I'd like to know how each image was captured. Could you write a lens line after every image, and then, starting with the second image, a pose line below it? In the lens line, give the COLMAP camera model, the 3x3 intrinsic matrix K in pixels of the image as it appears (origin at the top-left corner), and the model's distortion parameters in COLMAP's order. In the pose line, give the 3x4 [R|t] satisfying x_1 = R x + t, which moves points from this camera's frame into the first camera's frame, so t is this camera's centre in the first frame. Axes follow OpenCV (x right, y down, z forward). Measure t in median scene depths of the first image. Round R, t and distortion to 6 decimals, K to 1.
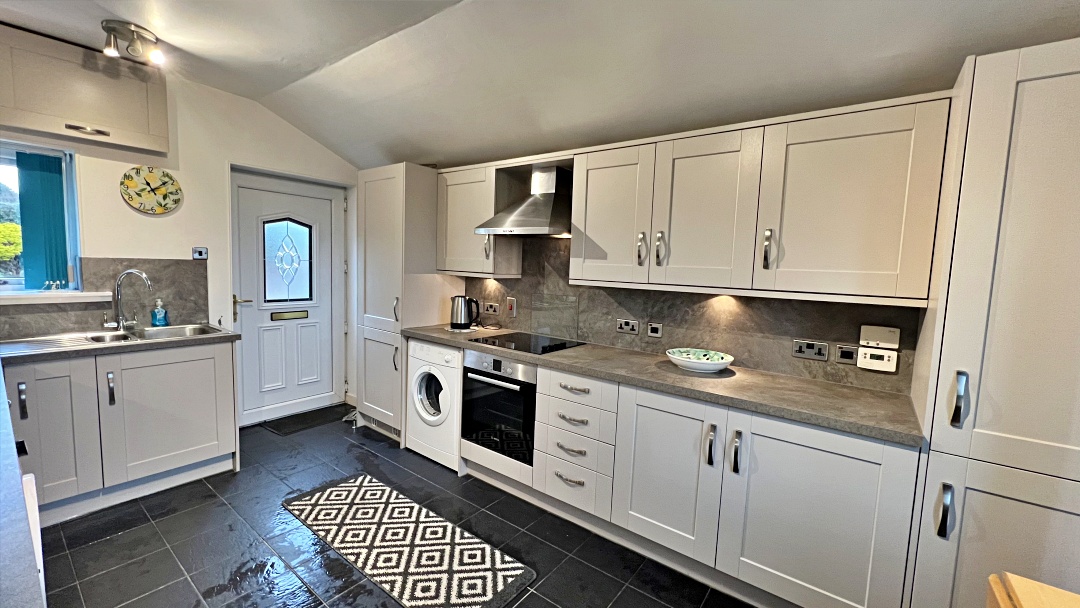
lens RADIAL K [[428.9, 0, 540.5], [0, 428.9, 302.5], [0, 0, 1]] dist [-0.001202, -0.000571]
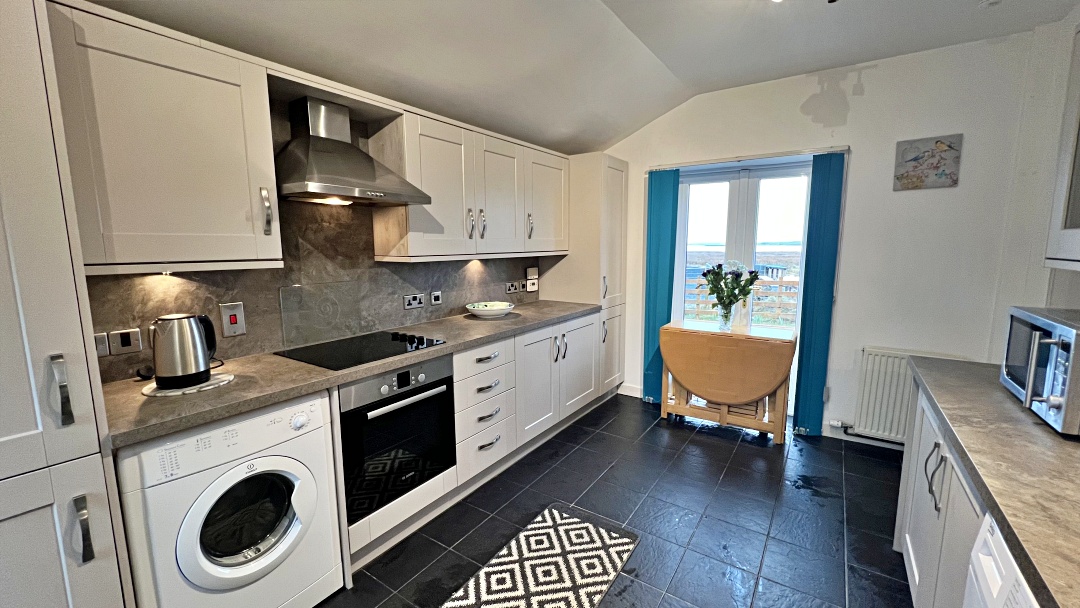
lens RADIAL K [[428.9, 0, 537.6], [0, 428.9, 302.5], [0, 0, 1]] dist [-0.001202, -0.000571]
pose [[-0.047928, -0.171949, 0.983939, -0.787144], [0.093619, 0.979962, 0.175815, -0.088840], [-0.994454, 0.100542, -0.030870, 0.749959]]
